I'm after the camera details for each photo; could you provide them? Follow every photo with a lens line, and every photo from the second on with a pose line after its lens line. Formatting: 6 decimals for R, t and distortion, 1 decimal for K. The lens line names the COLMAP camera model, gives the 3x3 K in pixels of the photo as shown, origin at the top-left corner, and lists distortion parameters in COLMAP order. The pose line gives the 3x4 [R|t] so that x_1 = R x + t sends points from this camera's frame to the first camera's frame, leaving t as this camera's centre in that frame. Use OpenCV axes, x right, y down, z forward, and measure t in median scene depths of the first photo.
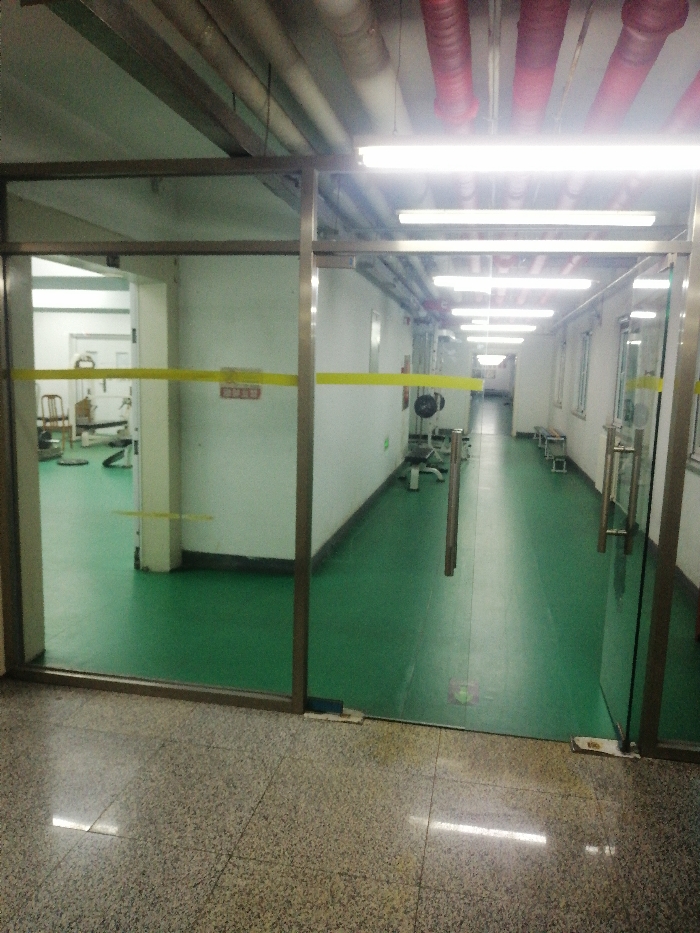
lens RADIAL K [[700.8, 0, 349.0], [0, 700.8, 468.5], [0, 0, 1]] dist [0.004382, 0.000057]
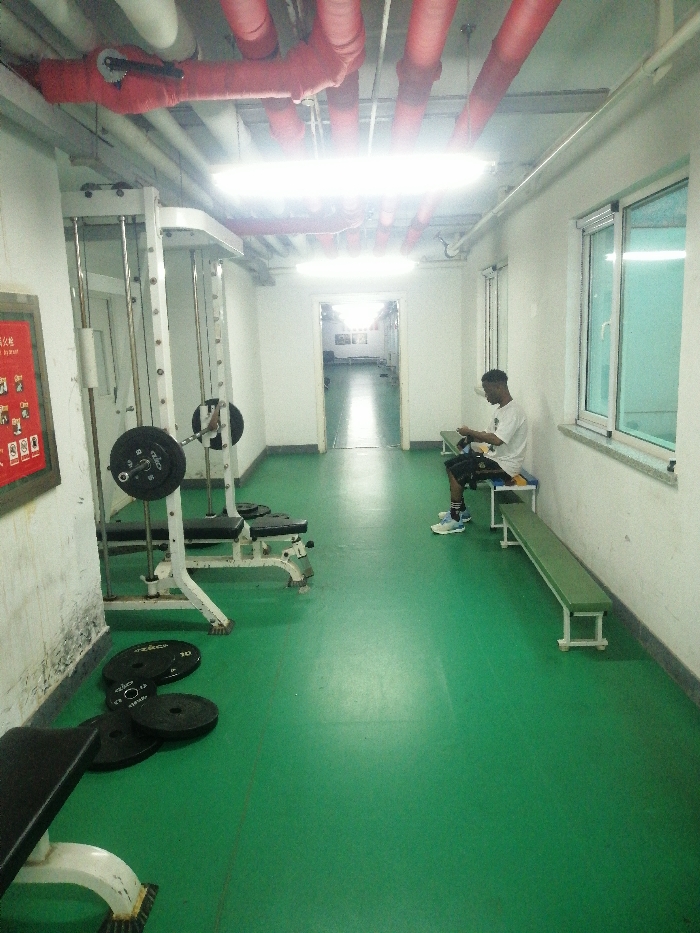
lens RADIAL K [[700.8, 0, 351.2], [0, 700.8, 466.7], [0, 0, 1]] dist [0.004382, 0.000057]
pose [[0.981607, -0.095714, 0.165184, 0.105015], [0.088899, 0.994874, 0.048185, -0.067053], [-0.168949, -0.032615, 0.985085, 0.485023]]
